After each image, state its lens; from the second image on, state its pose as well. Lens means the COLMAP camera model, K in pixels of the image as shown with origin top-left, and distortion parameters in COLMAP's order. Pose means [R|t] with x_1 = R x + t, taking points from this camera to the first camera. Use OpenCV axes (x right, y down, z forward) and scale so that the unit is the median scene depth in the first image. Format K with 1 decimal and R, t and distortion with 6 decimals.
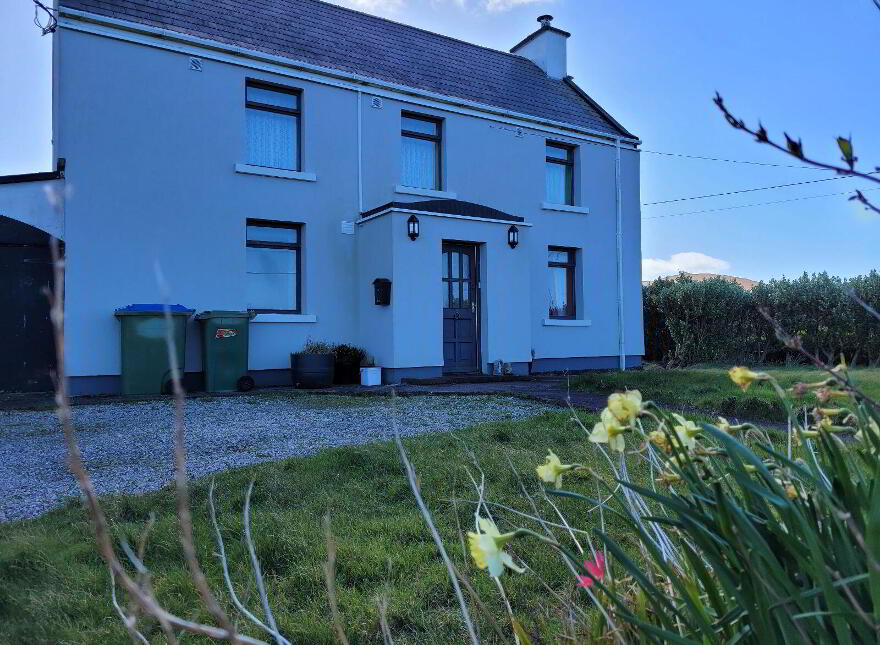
lens RADIAL K [[641.6, 0, 440.0], [0, 641.6, 322.5], [0, 0, 1]] dist [0.044772, -0.052667]
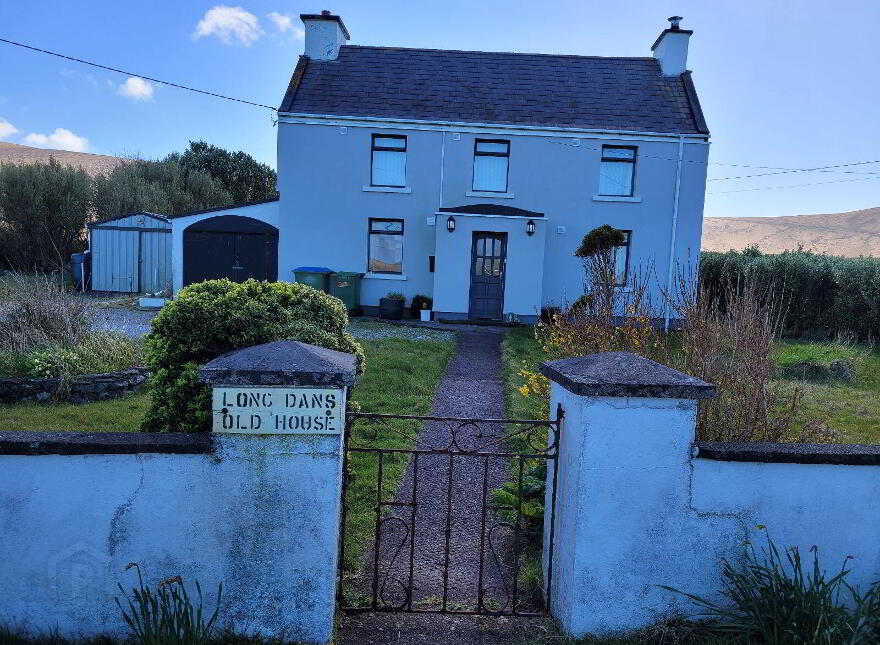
lens RADIAL K [[639.6, 0, 444.0], [0, 639.6, 326.8], [0, 0, 1]] dist [0.050110, -0.057103]
pose [[0.842380, 0.098925, -0.529727, 0.740935], [-0.045136, 0.992504, 0.113572, -0.069485], [0.536991, -0.071761, 0.840530, -0.326823]]
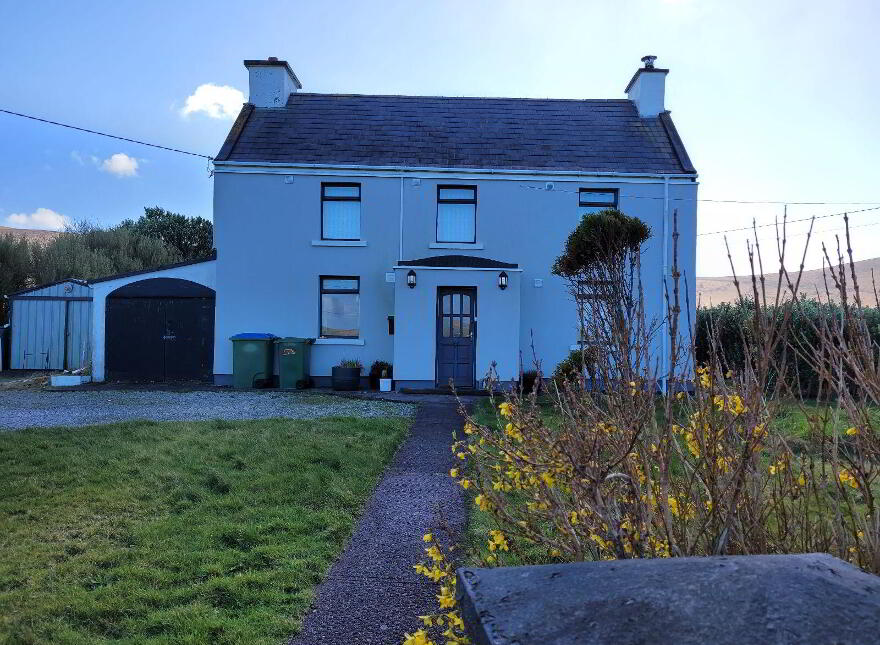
lens RADIAL K [[639.6, 0, 444.0], [0, 639.6, 326.8], [0, 0, 1]] dist [0.050110, -0.057103]
pose [[0.857509, 0.018081, -0.514151, 0.665805], [-0.015067, 0.999836, 0.010031, -0.055452], [0.514248, -0.000855, 0.857641, -0.127856]]
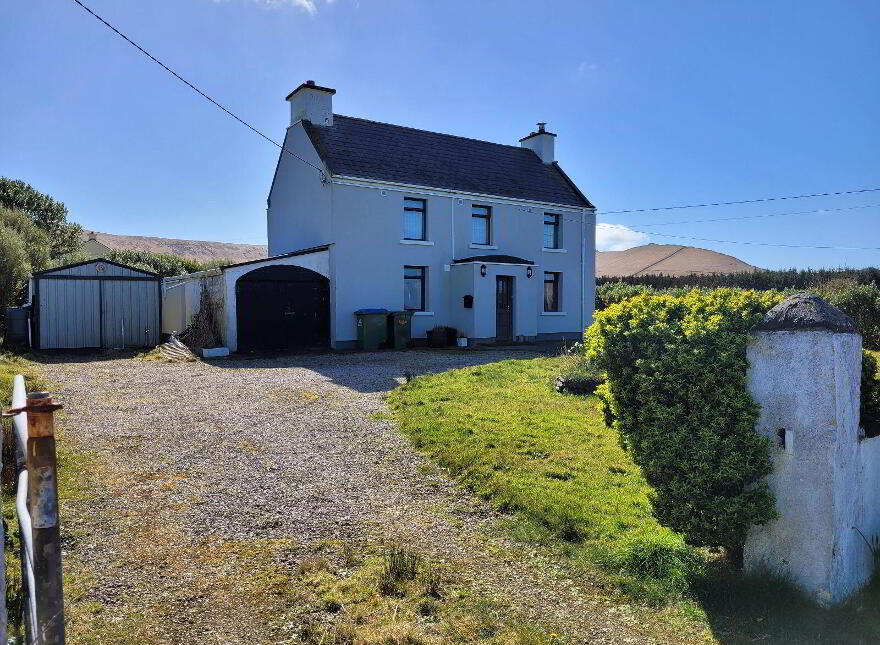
lens RADIAL K [[641.6, 0, 440.0], [0, 641.6, 322.5], [0, 0, 1]] dist [0.044772, -0.052667]
pose [[0.998944, 0.008834, 0.045082, -0.252024], [-0.010849, 0.998943, 0.044668, -0.065445], [-0.044640, -0.045110, 0.997984, -0.982254]]
